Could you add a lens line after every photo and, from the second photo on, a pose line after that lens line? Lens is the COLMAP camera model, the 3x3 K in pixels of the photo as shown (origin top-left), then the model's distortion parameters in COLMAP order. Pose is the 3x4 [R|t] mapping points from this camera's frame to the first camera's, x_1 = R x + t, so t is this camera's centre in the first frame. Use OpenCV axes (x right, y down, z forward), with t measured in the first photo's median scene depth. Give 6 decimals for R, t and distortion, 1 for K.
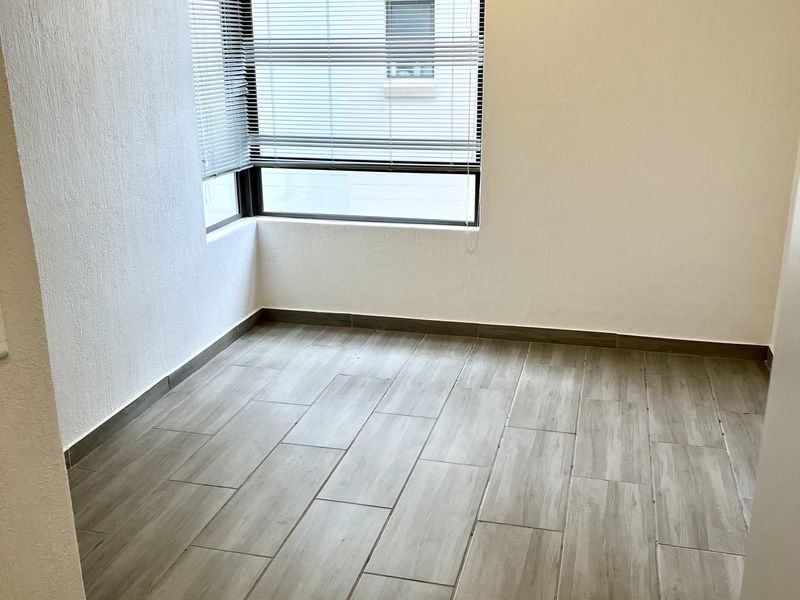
lens RADIAL K [[794.5, 0, 400.0], [0, 794.5, 300.0], [0, 0, 1]] dist [0.050422, -0.085877]
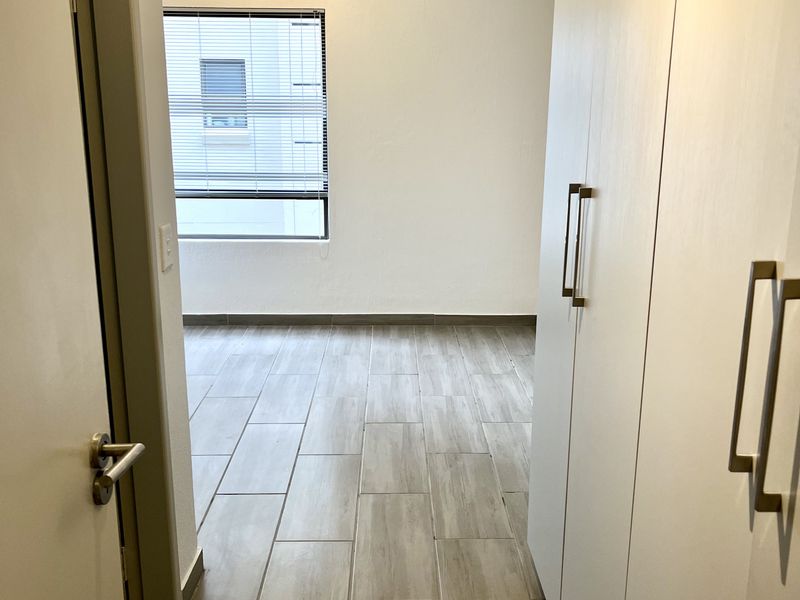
lens RADIAL K [[794.5, 0, 400.0], [0, 794.5, 300.0], [0, 0, 1]] dist [0.050422, -0.085877]
pose [[0.962920, -0.051554, 0.264816, -0.159981], [0.067397, 0.996418, -0.051086, 0.094812], [-0.261233, 0.067039, 0.962945, -0.324713]]
